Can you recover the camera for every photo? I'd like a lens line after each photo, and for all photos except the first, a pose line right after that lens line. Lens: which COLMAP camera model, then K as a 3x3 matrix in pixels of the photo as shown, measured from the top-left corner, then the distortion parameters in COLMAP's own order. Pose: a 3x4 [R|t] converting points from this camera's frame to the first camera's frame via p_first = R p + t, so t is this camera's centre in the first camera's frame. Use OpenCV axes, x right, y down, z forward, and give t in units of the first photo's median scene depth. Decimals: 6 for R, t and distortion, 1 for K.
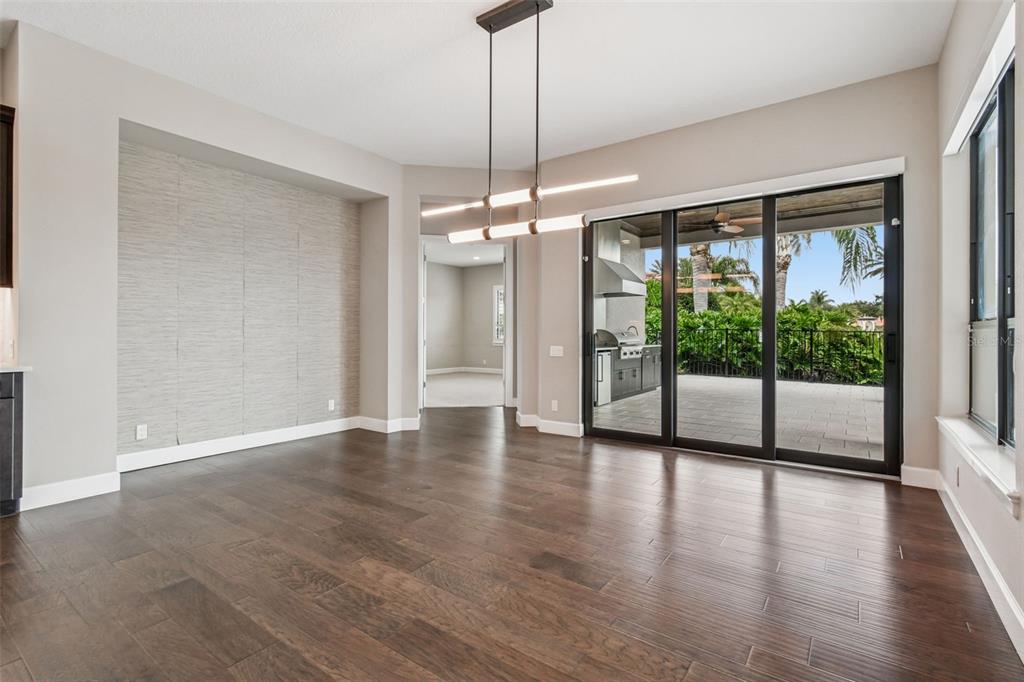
lens RADIAL K [[458.5, 0, 510.5], [0, 458.5, 331.8], [0, 0, 1]] dist [0.001428, 0.000185]
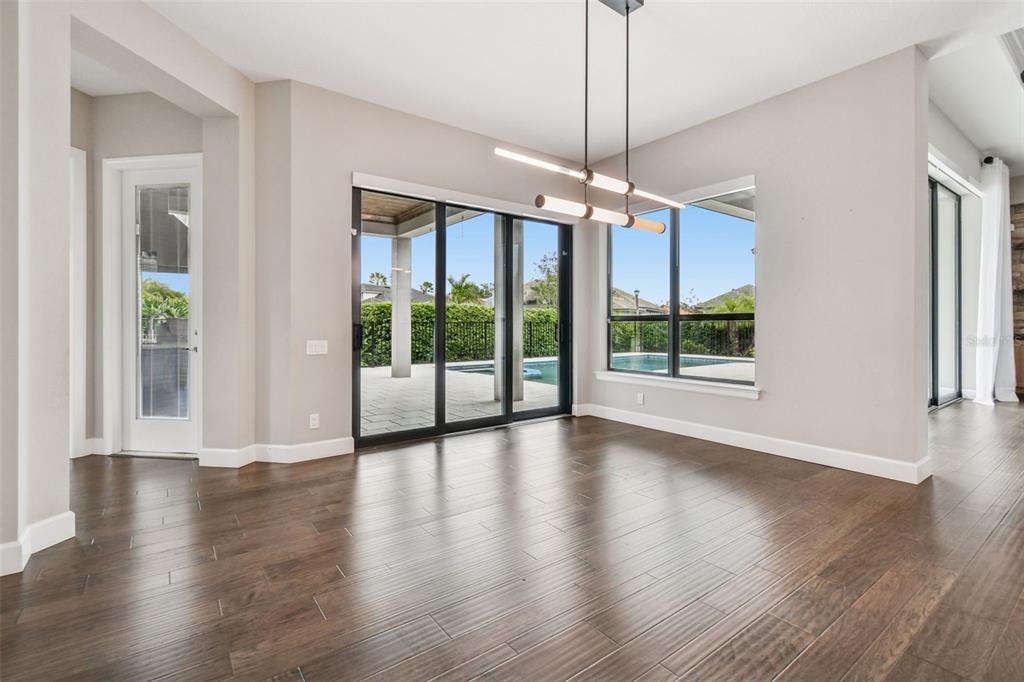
lens RADIAL K [[472.5, 0, 511.6], [0, 472.5, 318.5], [0, 0, 1]] dist [0.000663, 0.000227]
pose [[0.310127, 0.010151, 0.950641, -0.701274], [-0.001990, 0.999948, -0.010029, 0.003500], [-0.950693, 0.001218, 0.310131, 0.613346]]
